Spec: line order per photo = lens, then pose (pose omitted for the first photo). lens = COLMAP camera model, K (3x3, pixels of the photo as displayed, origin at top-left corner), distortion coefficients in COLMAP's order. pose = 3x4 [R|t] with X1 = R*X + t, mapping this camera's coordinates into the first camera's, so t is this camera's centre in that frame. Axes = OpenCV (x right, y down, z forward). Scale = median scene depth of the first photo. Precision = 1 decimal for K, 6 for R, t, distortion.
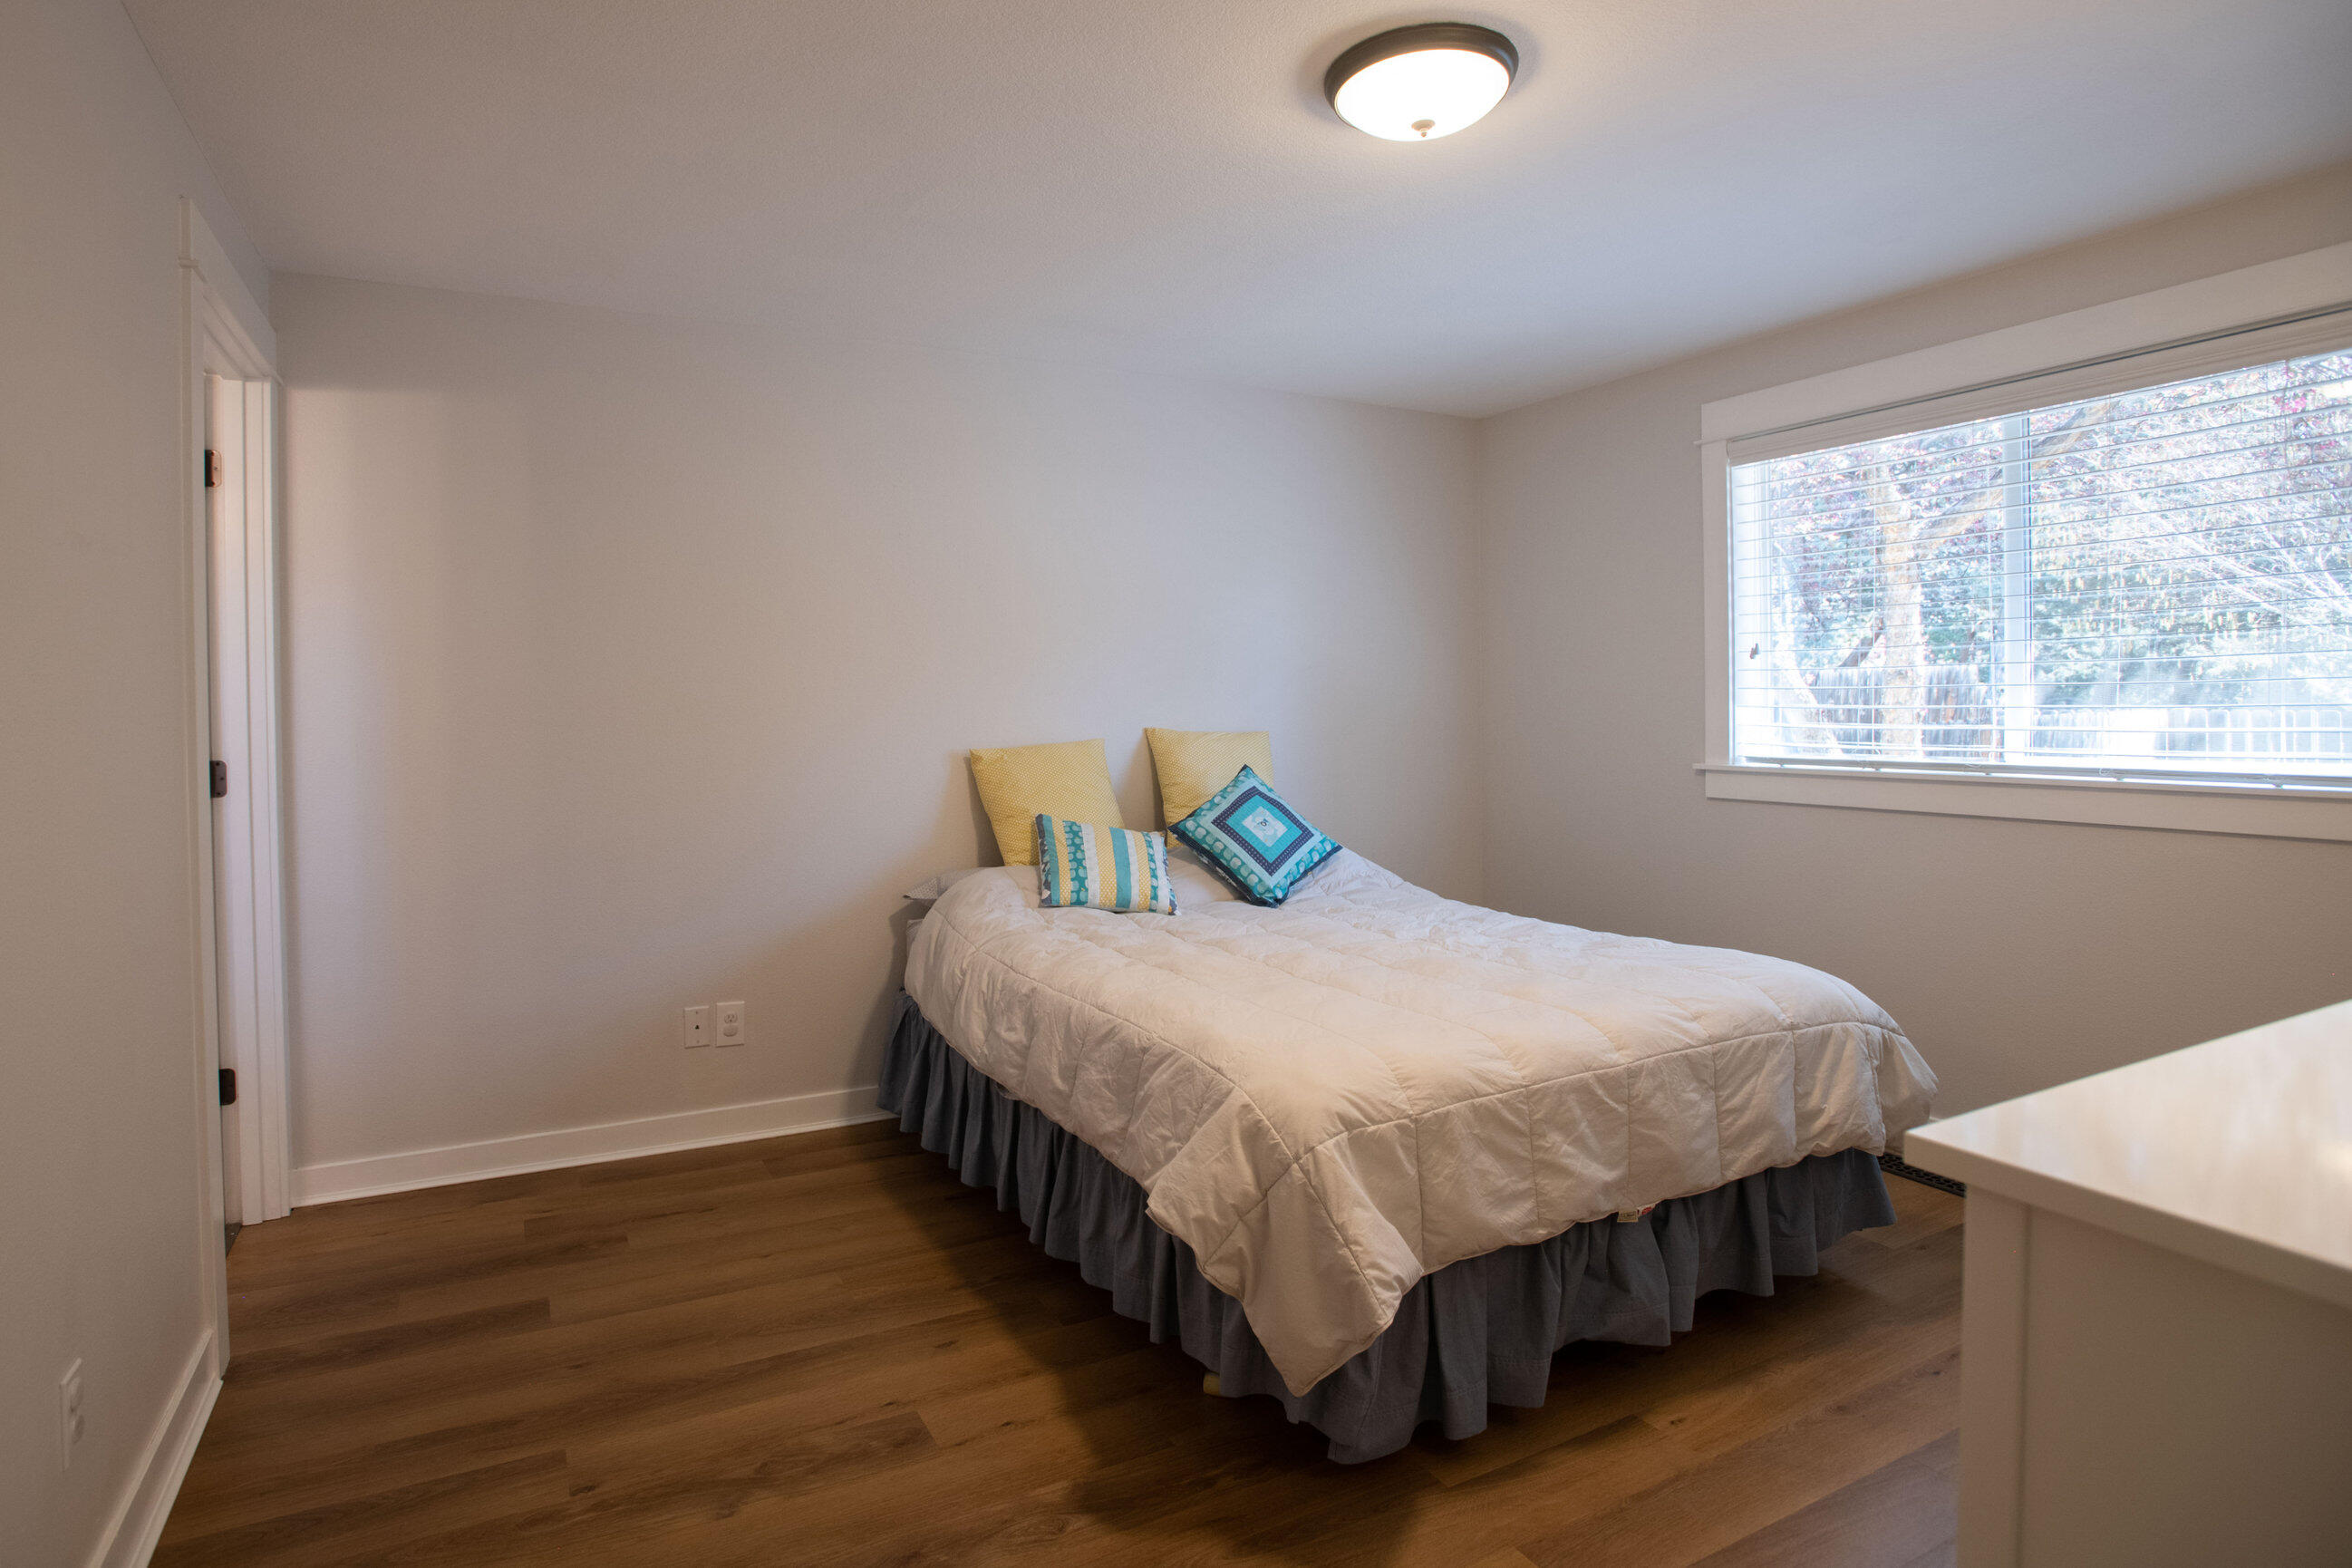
lens RADIAL K [[1237.1, 0, 1173.3], [0, 1237.1, 737.2], [0, 0, 1]] dist [-0.003408, -0.000153]
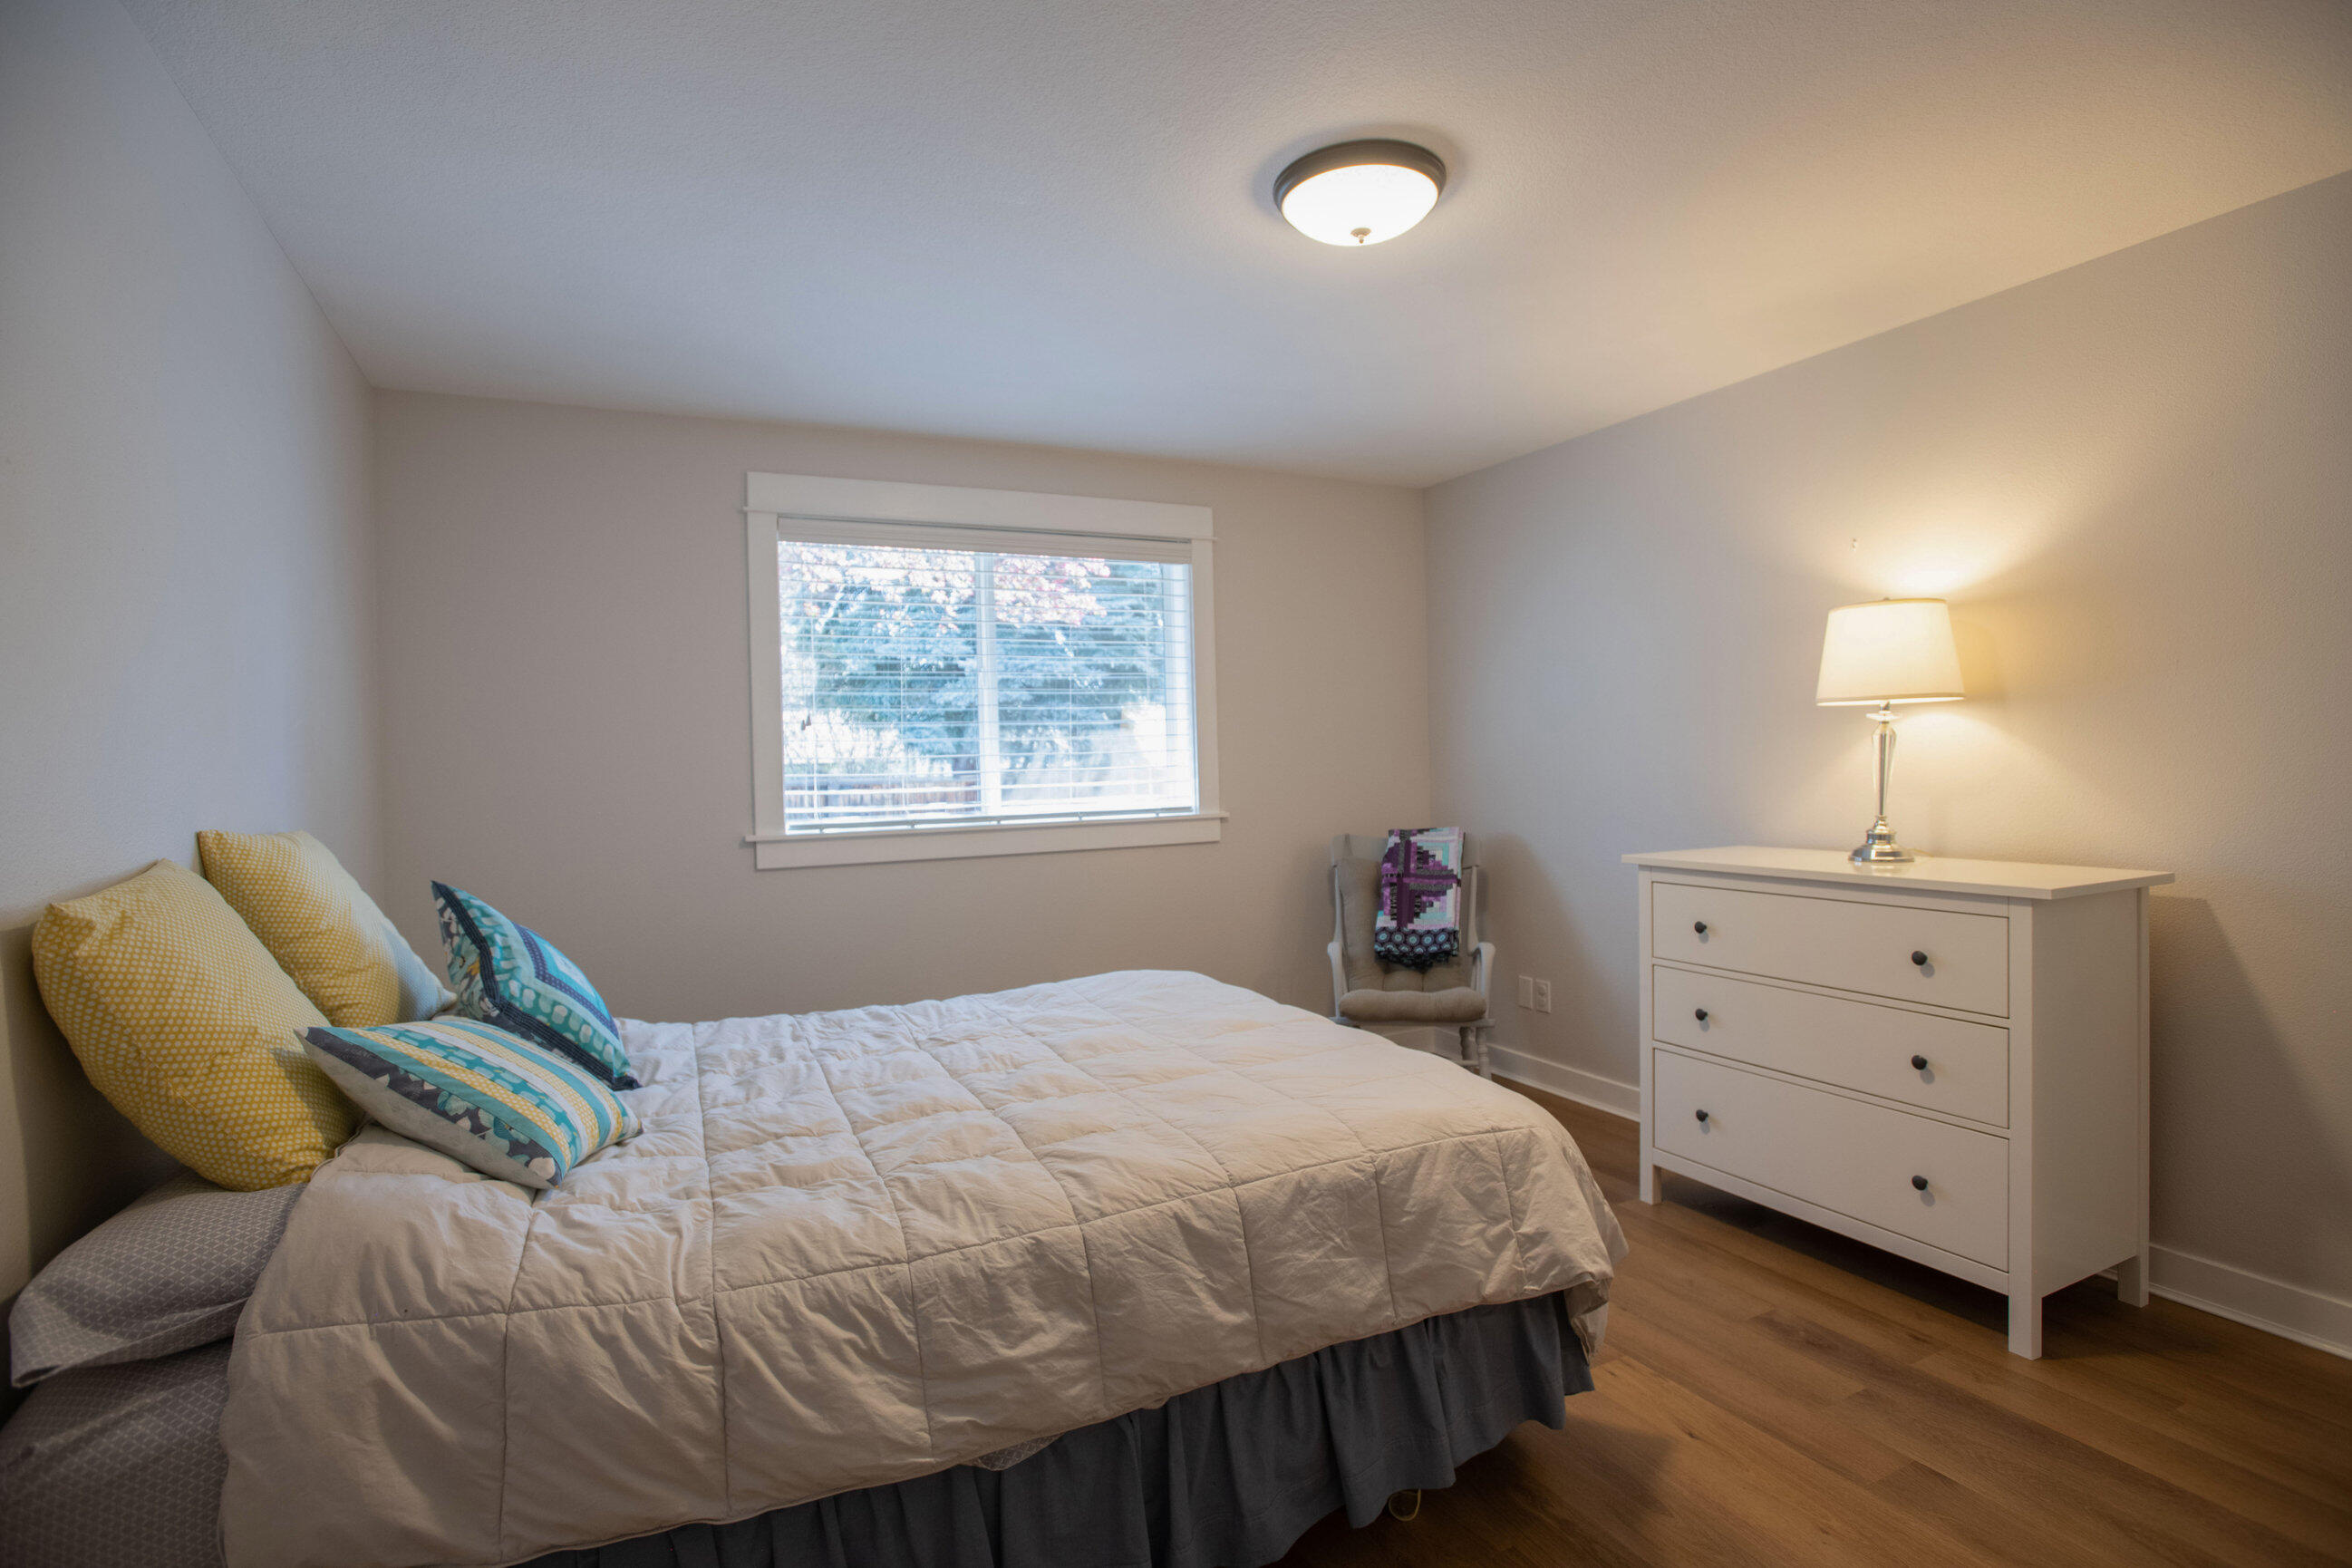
lens RADIAL K [[1106.0, 0, 1176.0], [0, 1106.0, 784.0], [0, 0, 1]] dist [-0.017384, 0.000519]
pose [[0.055874, -0.012132, 0.998364, -0.489432], [0.050217, 0.998695, 0.009326, -0.012102], [-0.997174, 0.049614, 0.056411, 0.698012]]
